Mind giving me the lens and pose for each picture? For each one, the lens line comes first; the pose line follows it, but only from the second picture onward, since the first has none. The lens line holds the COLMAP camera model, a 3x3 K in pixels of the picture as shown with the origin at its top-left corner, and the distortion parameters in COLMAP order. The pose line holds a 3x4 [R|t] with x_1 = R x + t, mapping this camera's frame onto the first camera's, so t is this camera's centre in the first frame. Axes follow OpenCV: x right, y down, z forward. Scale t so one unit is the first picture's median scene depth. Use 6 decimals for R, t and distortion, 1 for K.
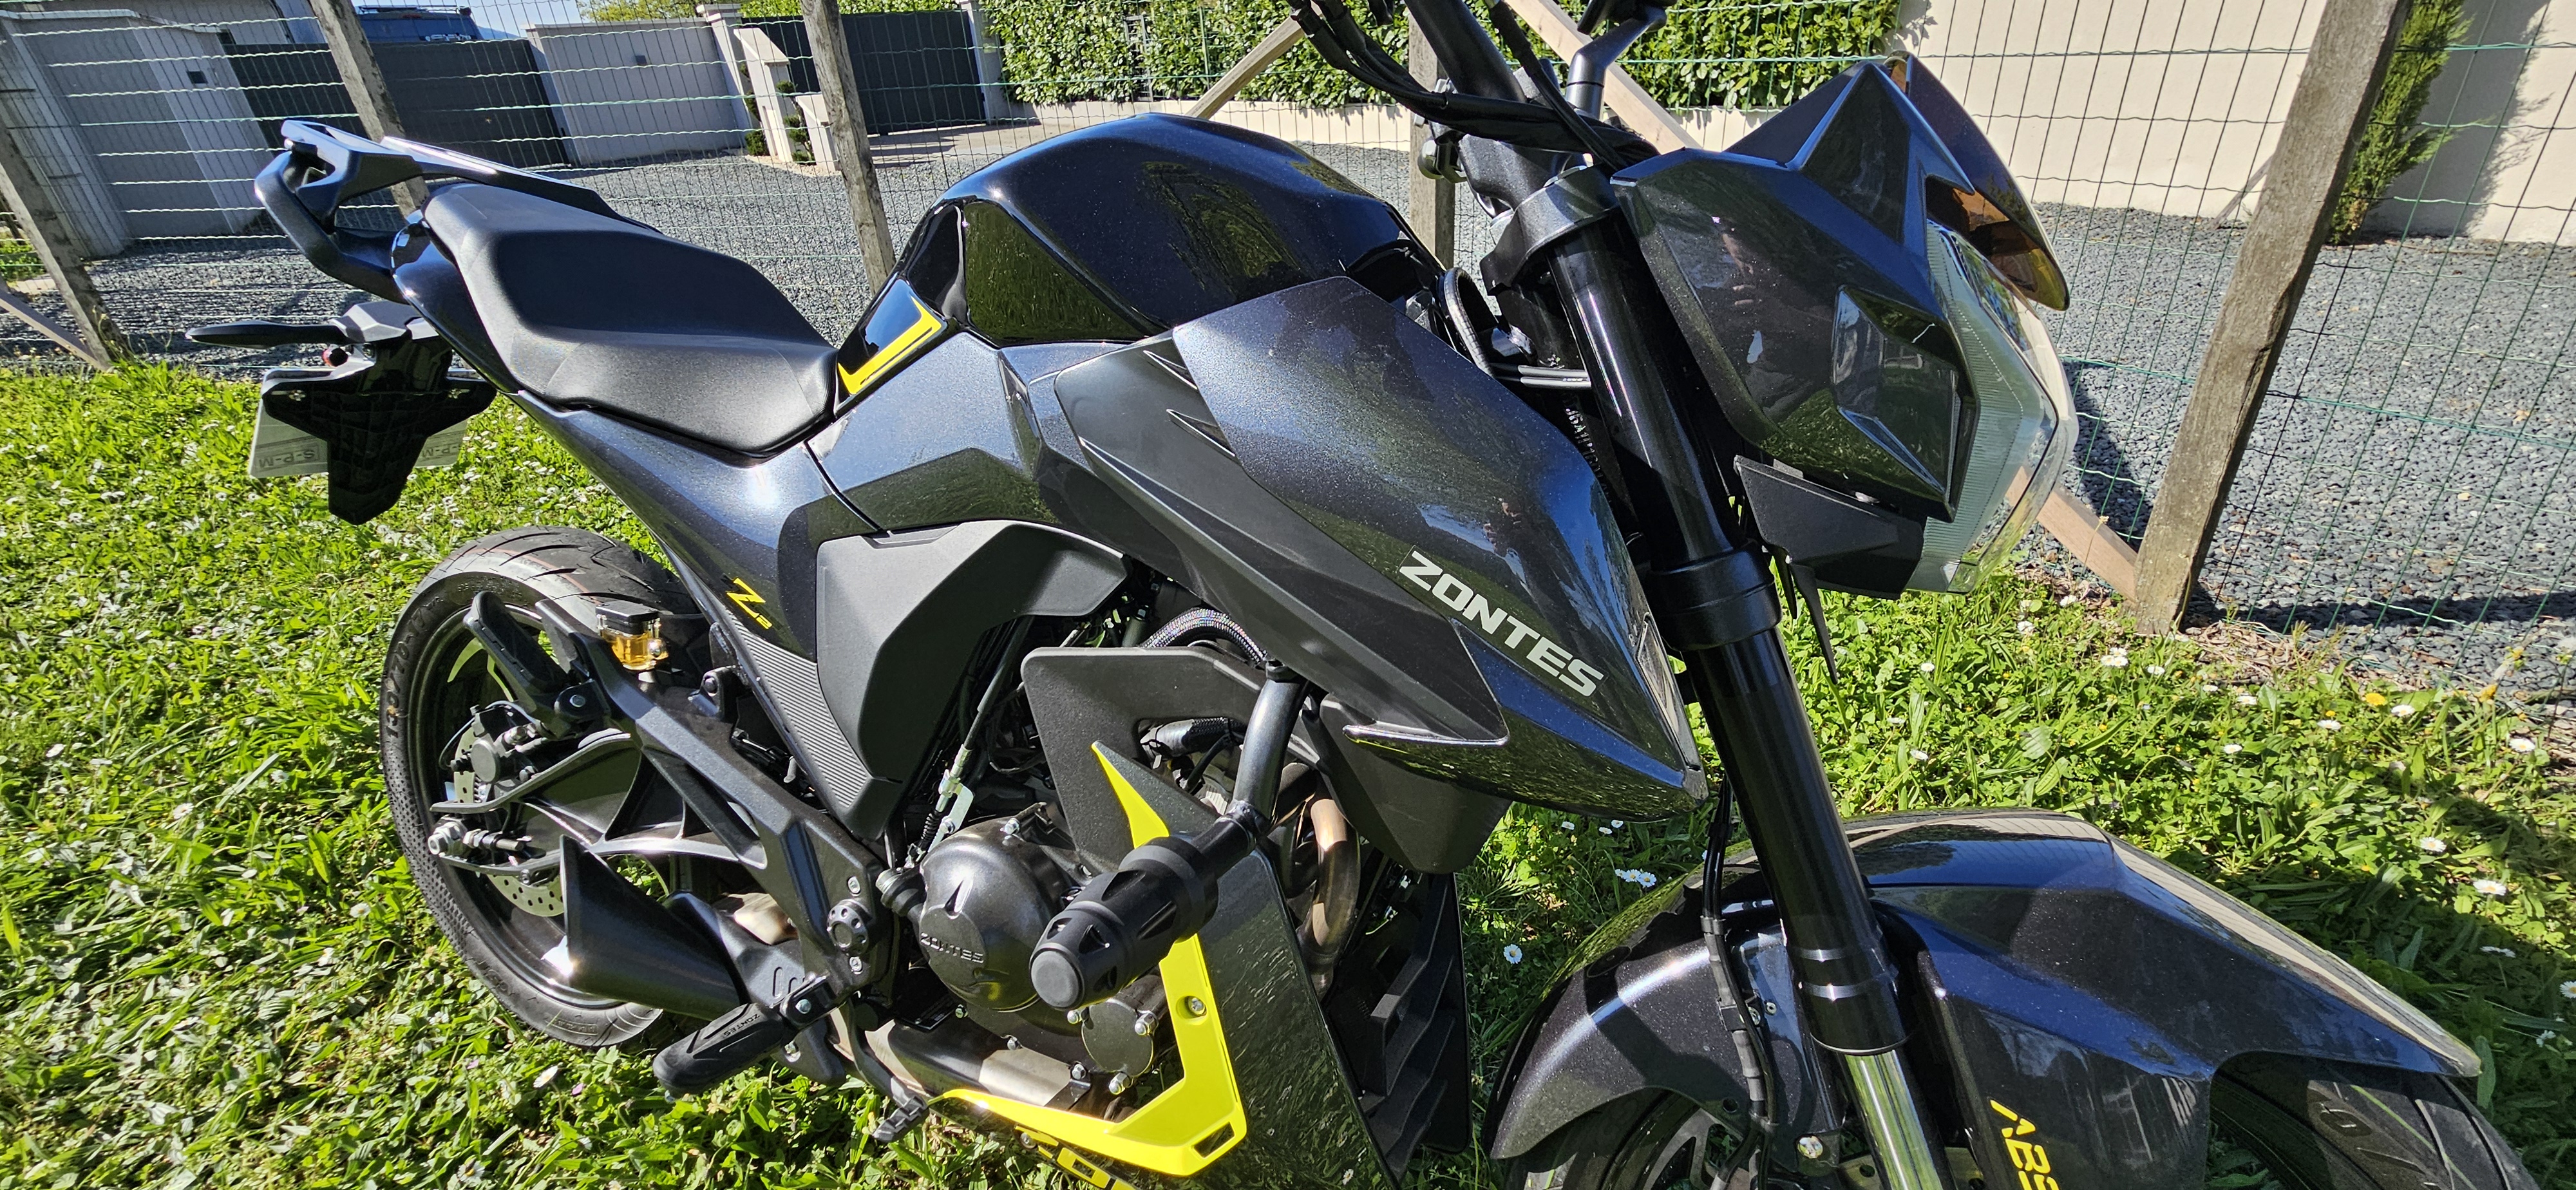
lens RADIAL K [[1063.5, 0, 1275.8], [0, 1063.5, 589.9], [0, 0, 1]] dist [-0.000266, -0.001397]
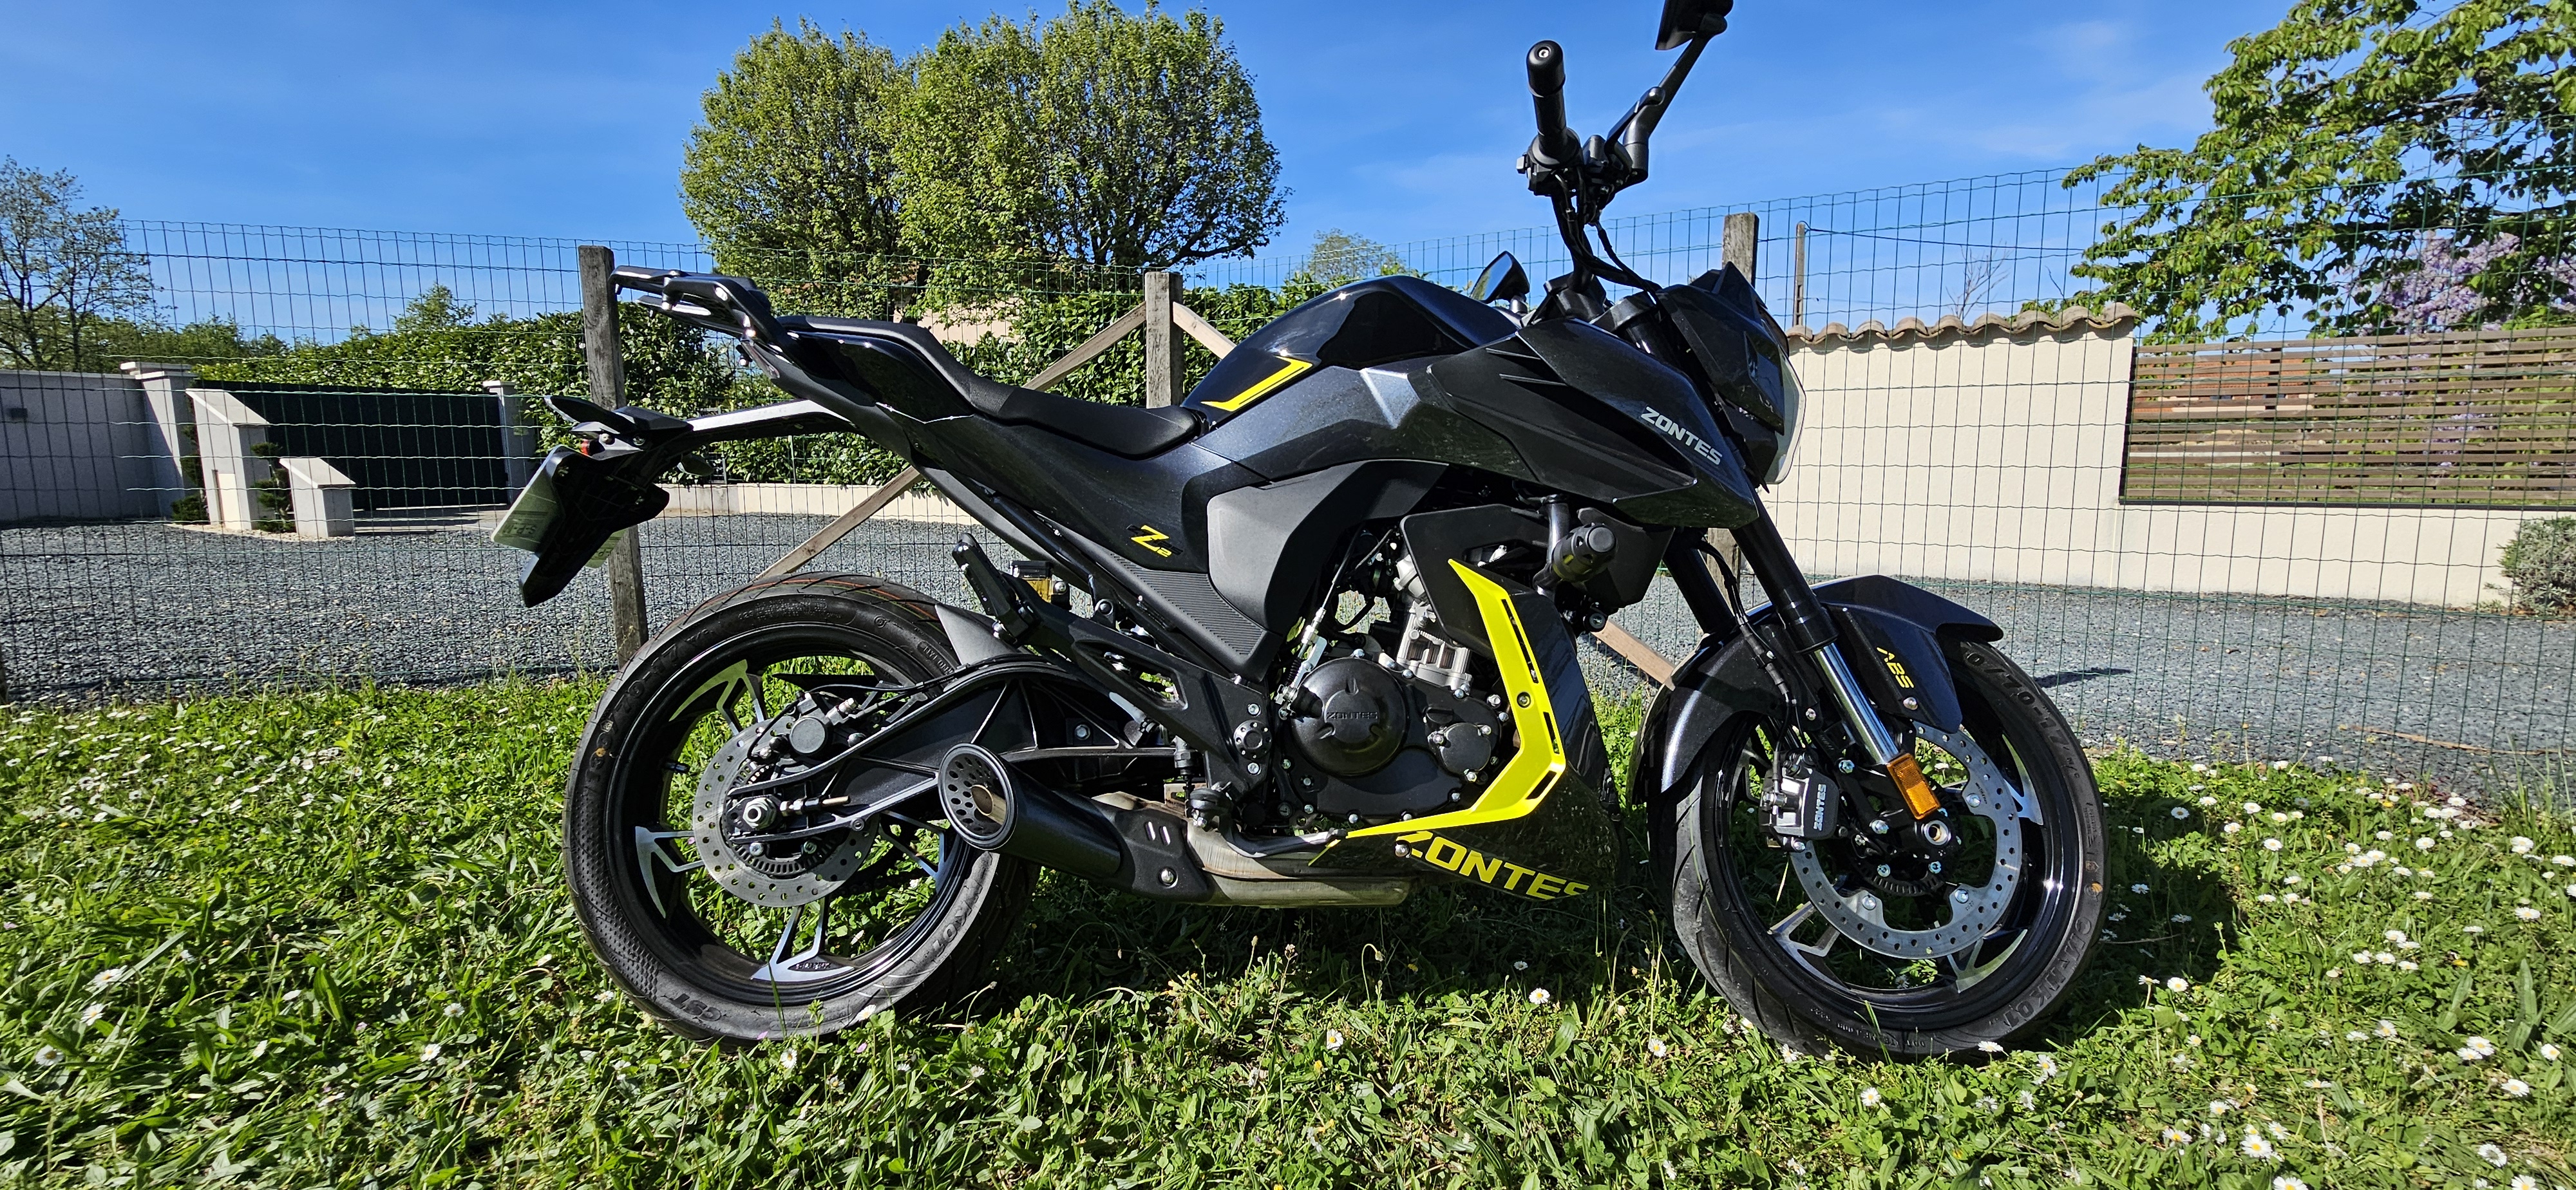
lens RADIAL K [[1063.5, 0, 1276.5], [0, 1063.5, 590.4], [0, 0, 1]] dist [-0.000266, -0.001397]
pose [[0.911187, 0.000827, 0.411993, -0.111388], [0.145612, 0.934812, -0.323919, 0.069159], [-0.385404, 0.355142, 0.851668, -0.039170]]
